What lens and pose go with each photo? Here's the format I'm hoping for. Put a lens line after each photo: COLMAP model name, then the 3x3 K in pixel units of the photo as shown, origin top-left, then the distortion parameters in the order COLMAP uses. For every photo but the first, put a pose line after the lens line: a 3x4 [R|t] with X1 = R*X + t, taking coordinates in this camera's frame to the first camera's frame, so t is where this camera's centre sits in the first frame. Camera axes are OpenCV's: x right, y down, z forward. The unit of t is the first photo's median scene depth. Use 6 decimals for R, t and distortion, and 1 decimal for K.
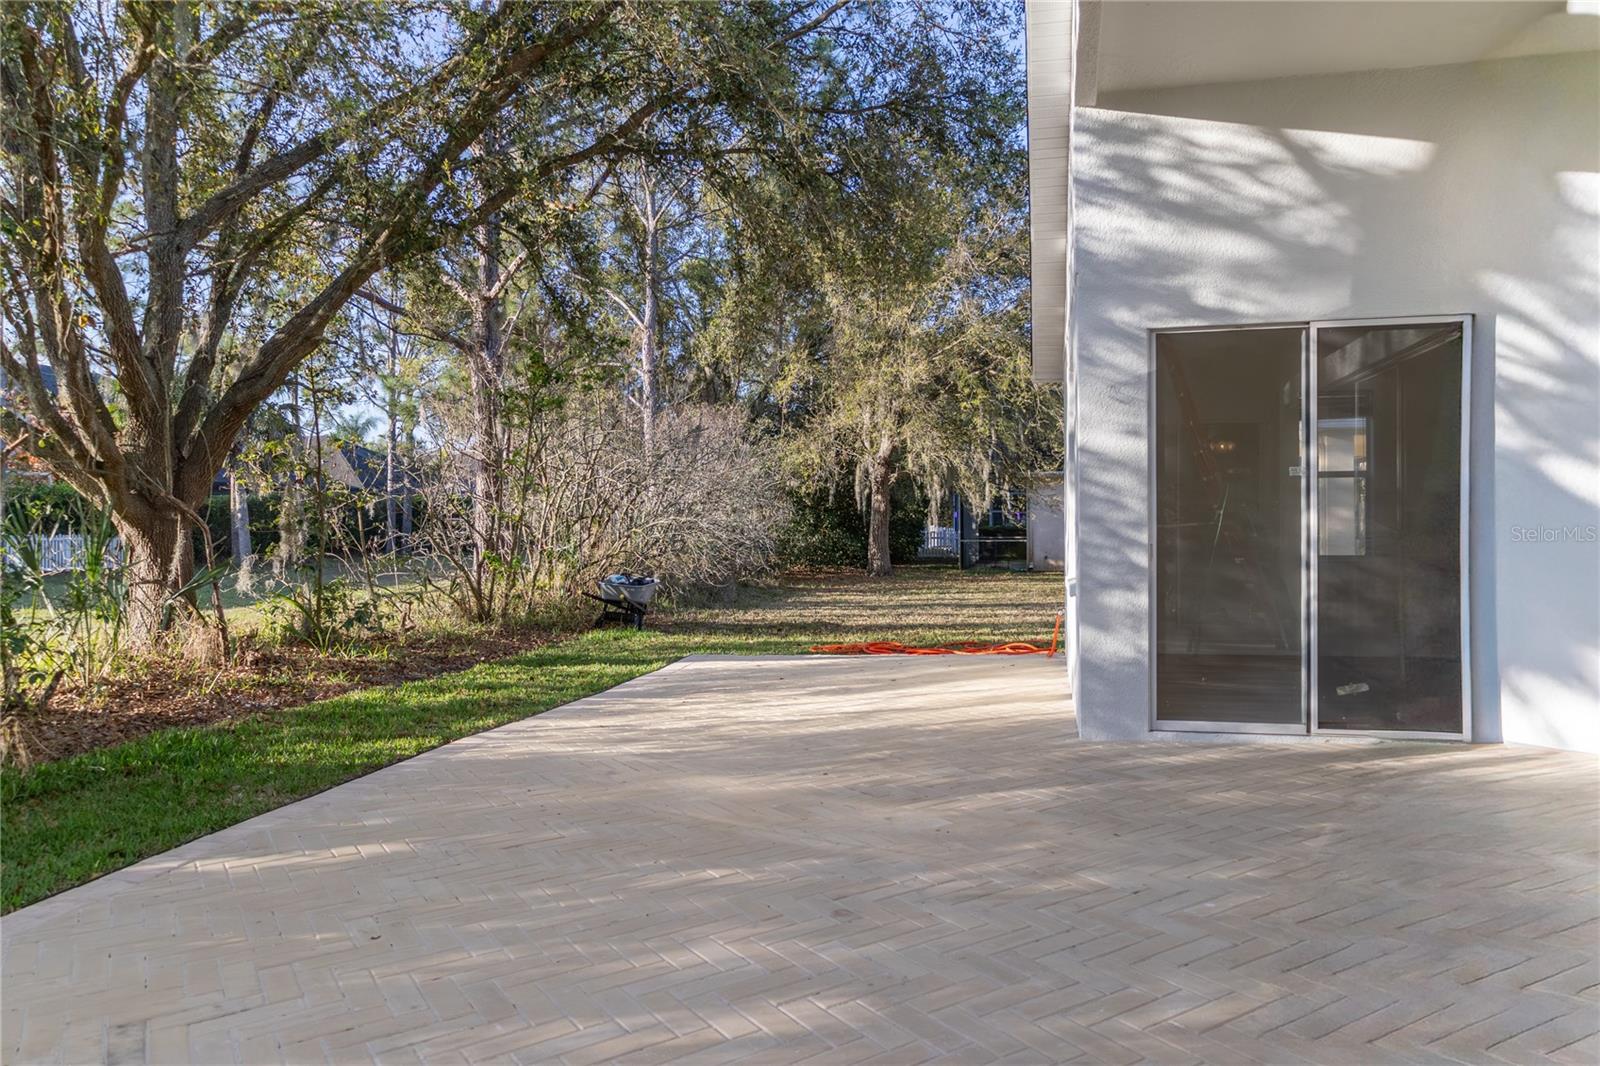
lens RADIAL K [[1072.9, 0, 800.3], [0, 1072.9, 556.6], [0, 0, 1]] dist [-0.019476, 0.000173]
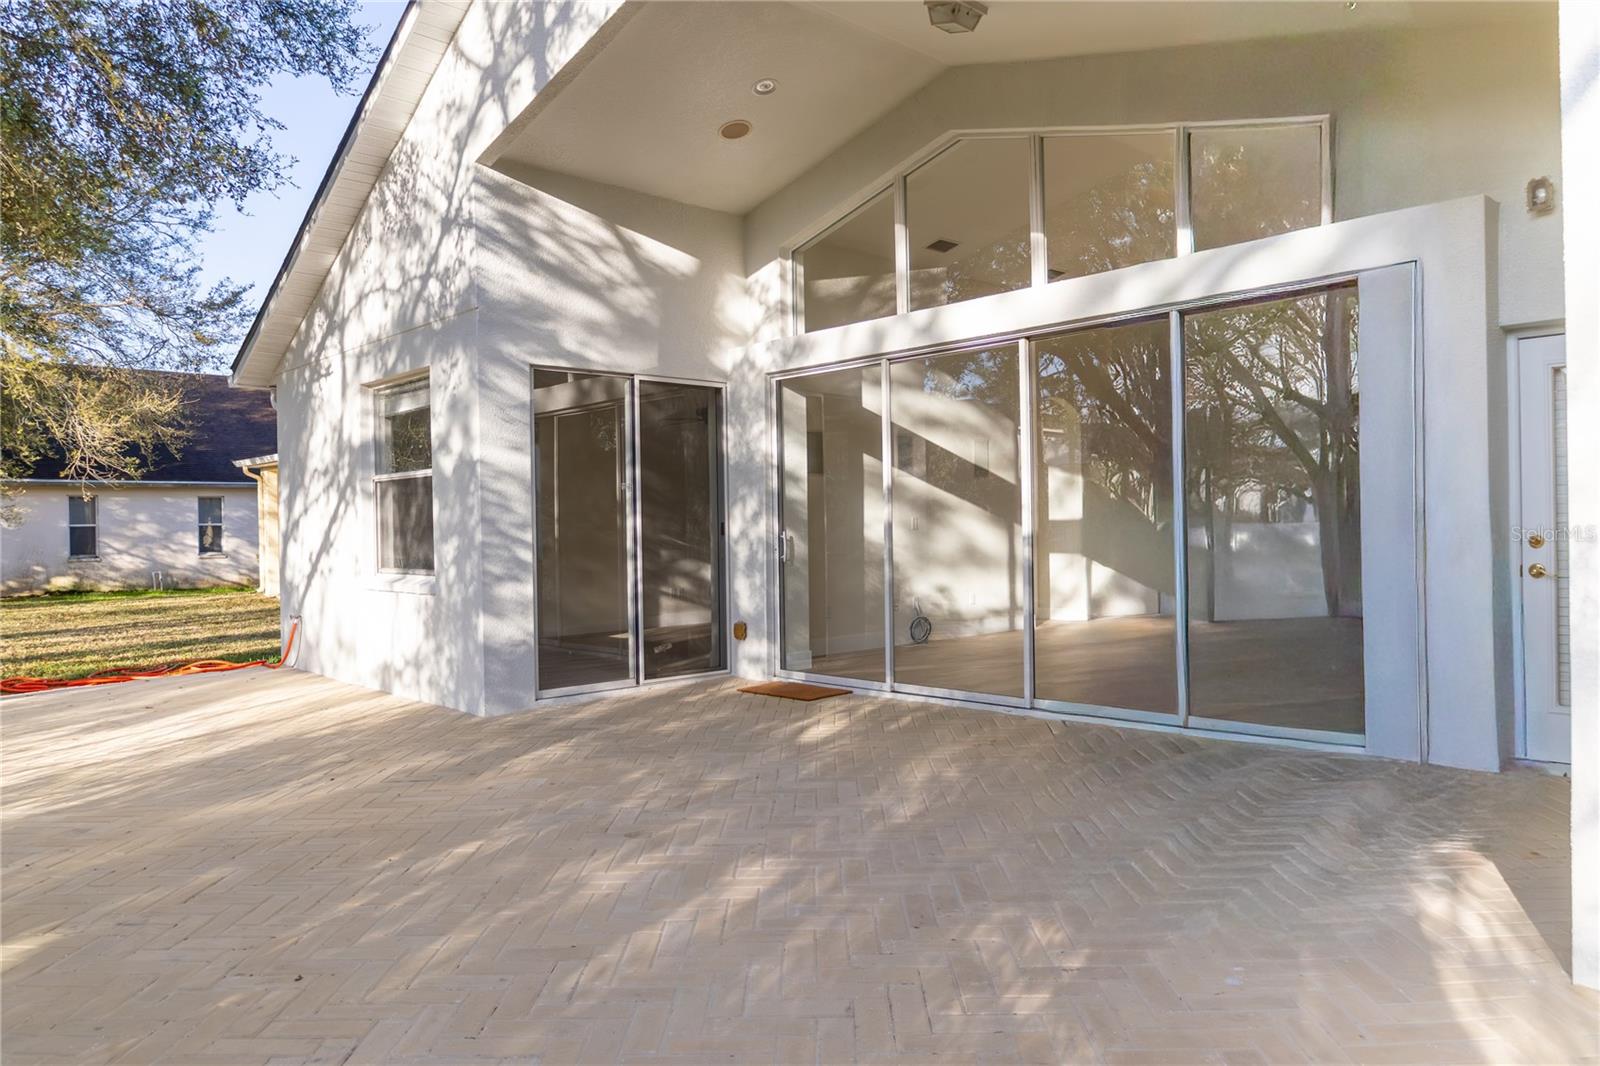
lens RADIAL K [[1080.7, 0, 800.0], [0, 1080.7, 533.0], [0, 0, 1]] dist [-0.004301, -0.001380]
pose [[0.568209, -0.006365, 0.822859, -0.504364], [0.035649, 0.999222, -0.016887, 0.008744], [-0.822111, 0.038929, 0.567994, 0.072508]]
